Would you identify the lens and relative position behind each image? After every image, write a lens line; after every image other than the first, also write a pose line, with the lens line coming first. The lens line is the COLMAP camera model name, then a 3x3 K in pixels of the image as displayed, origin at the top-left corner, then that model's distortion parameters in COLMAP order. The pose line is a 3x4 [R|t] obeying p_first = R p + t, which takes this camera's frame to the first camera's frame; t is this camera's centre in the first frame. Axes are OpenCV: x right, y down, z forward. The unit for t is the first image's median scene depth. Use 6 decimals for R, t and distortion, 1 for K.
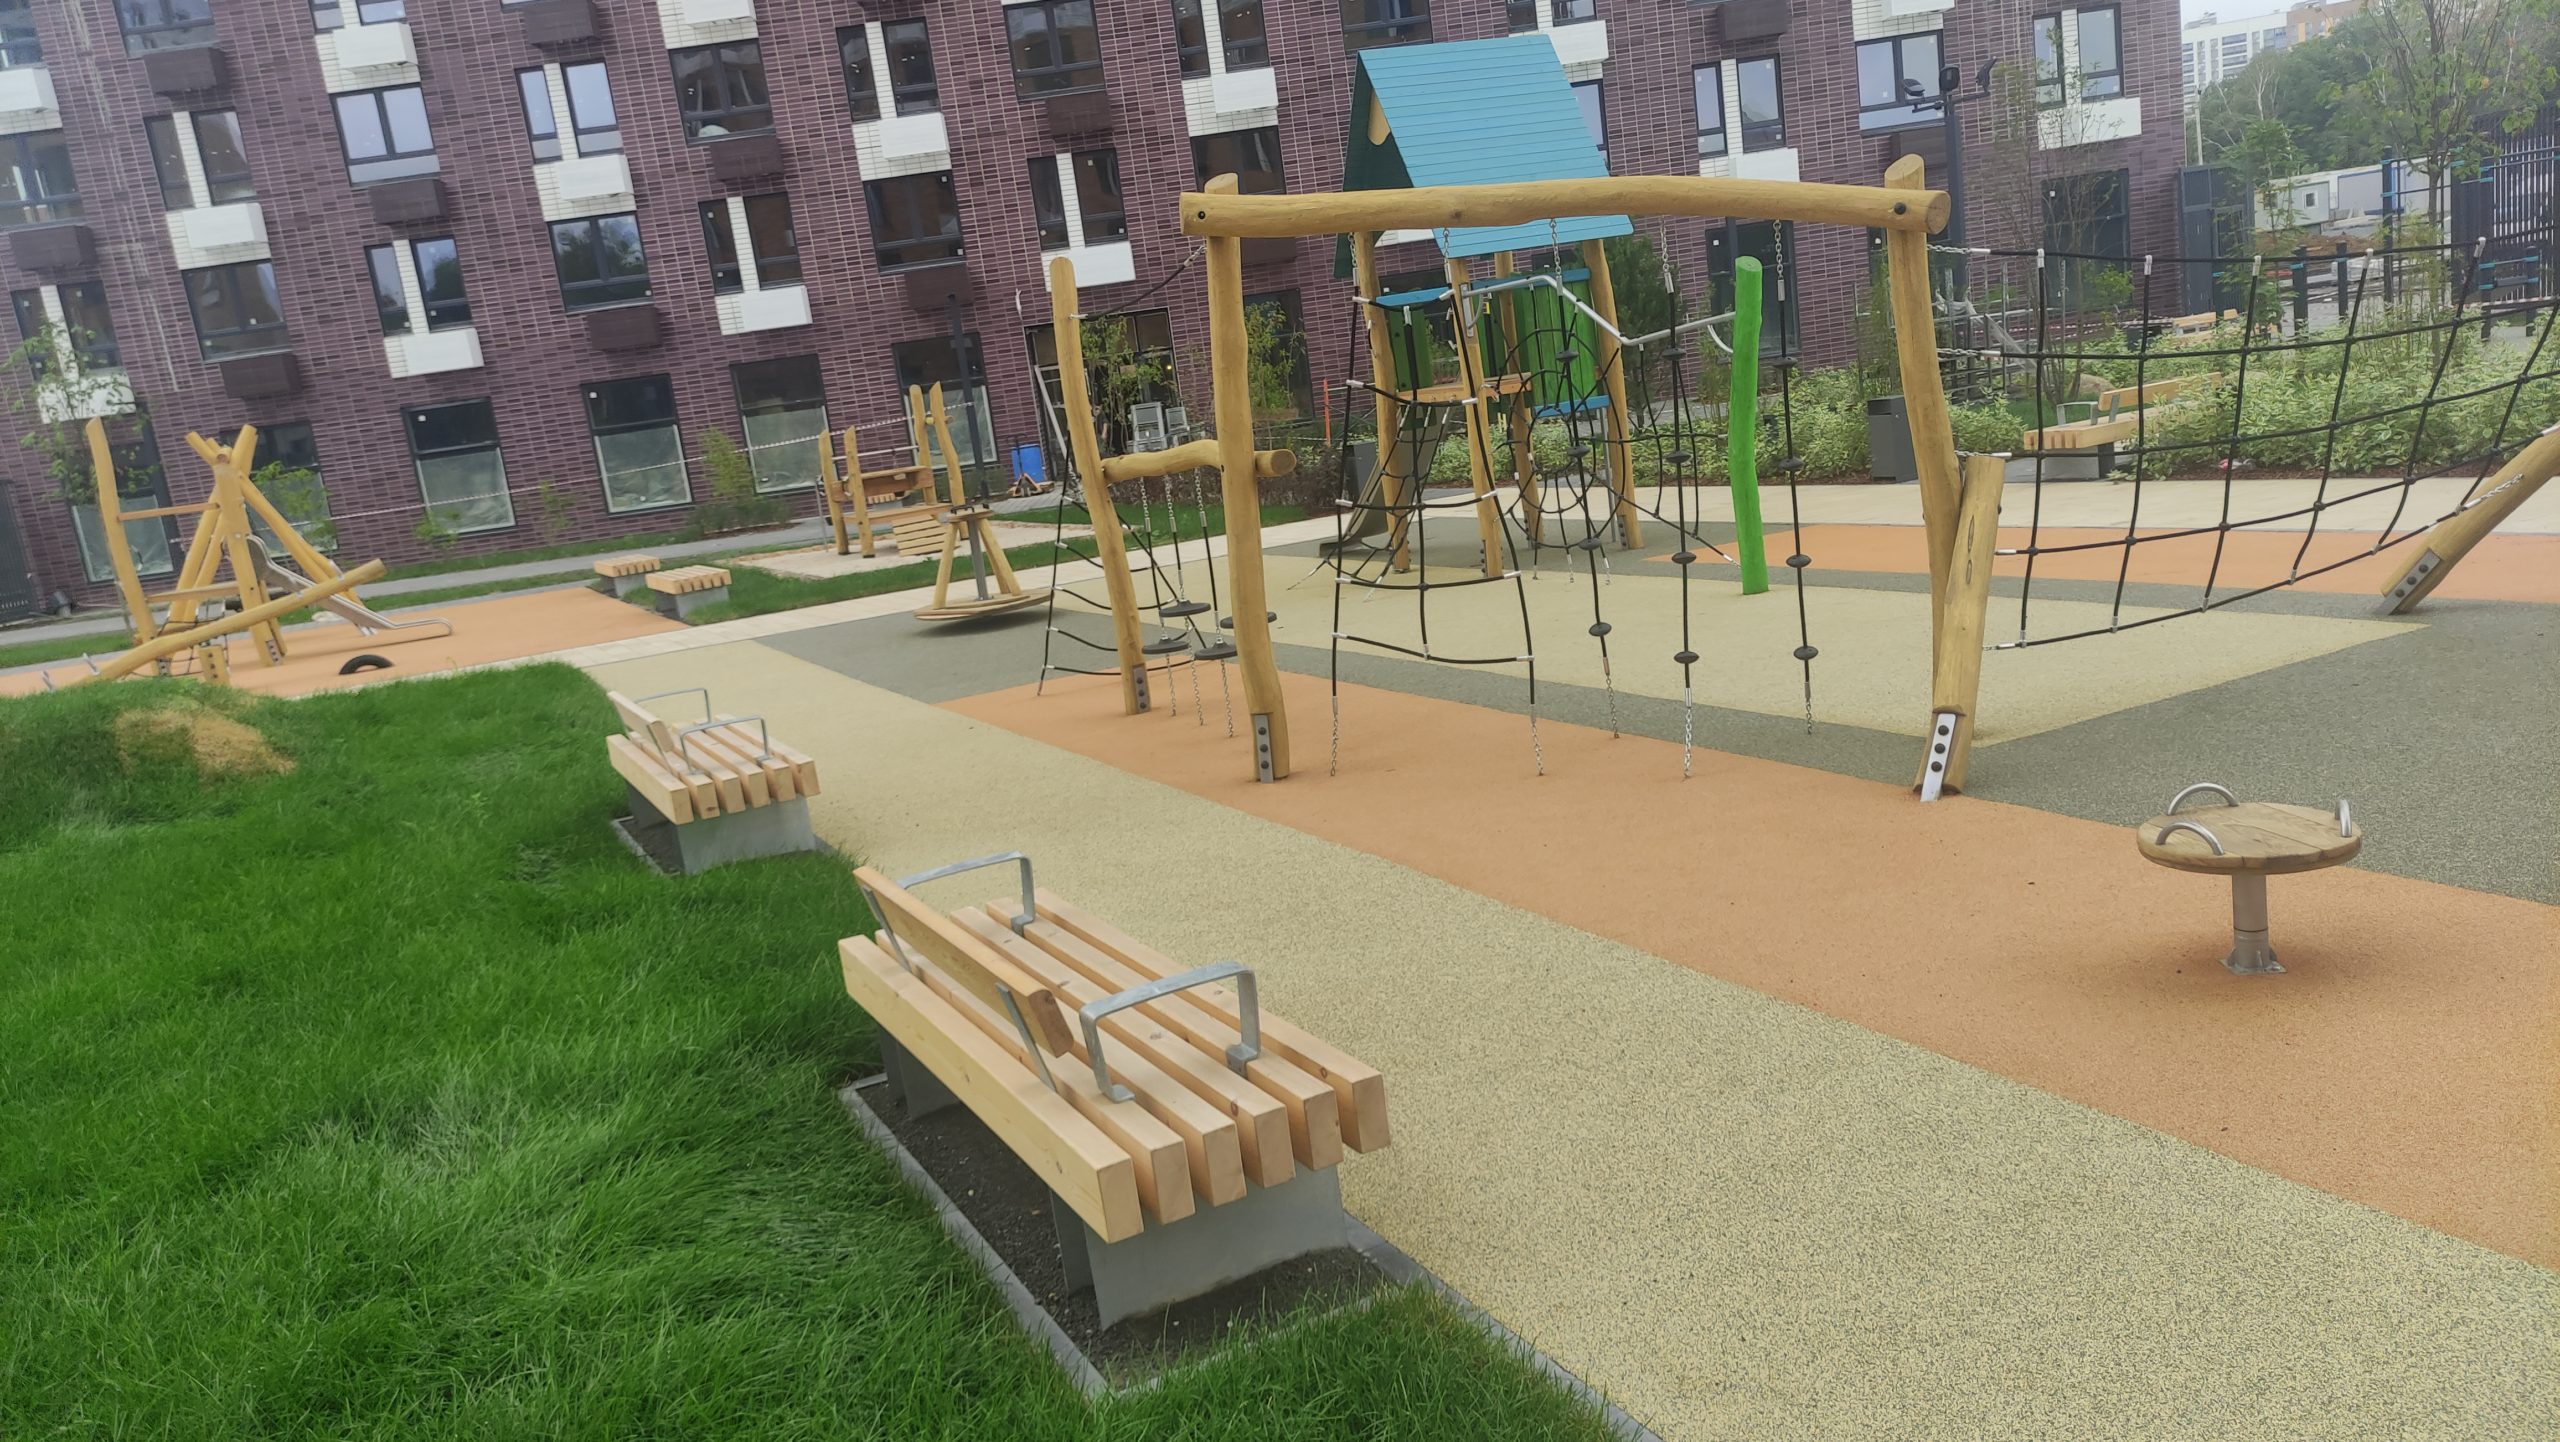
lens RADIAL K [[1925.1, 0, 1310.8], [0, 1925.1, 804.2], [0, 0, 1]] dist [0.011933, -0.010640]
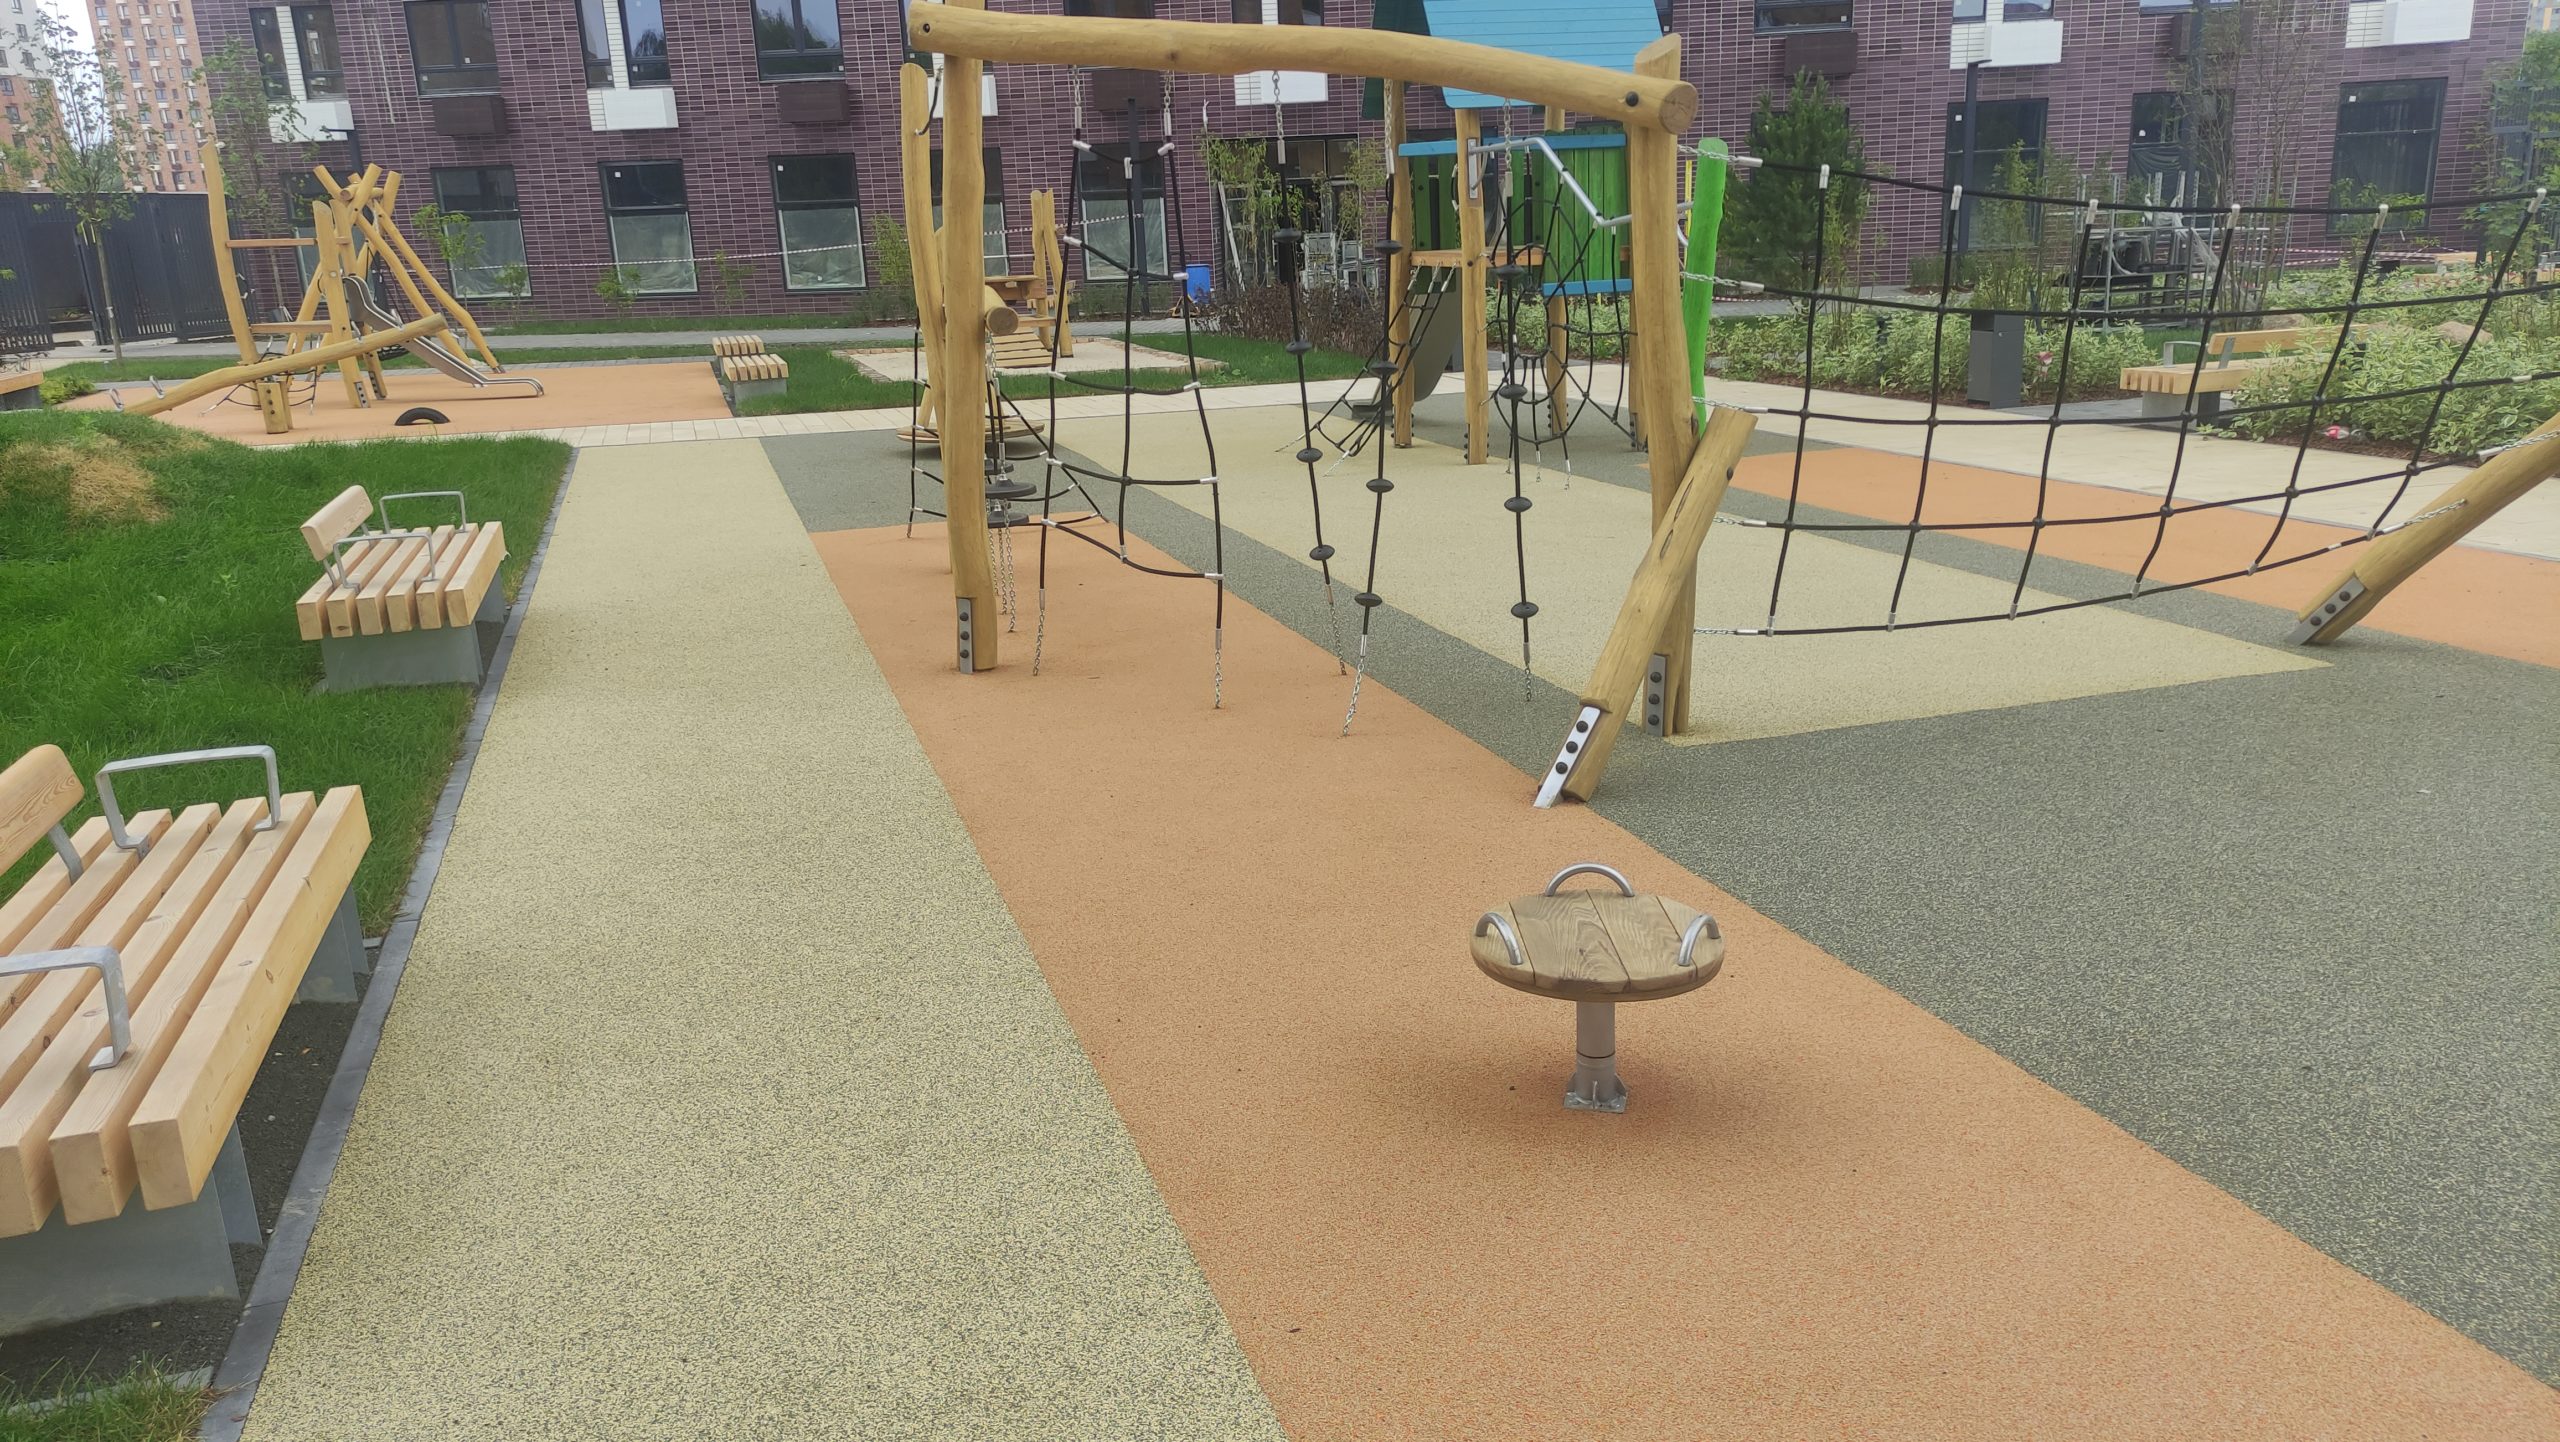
lens RADIAL K [[1912.0, 0, 1339.6], [0, 1912.0, 784.1], [0, 0, 1]] dist [0.040617, -0.048945]
pose [[0.983422, 0.136130, -0.119791, 0.119519], [-0.126855, 0.988531, 0.081943, -0.025119], [0.129571, -0.065388, 0.989412, 0.054450]]
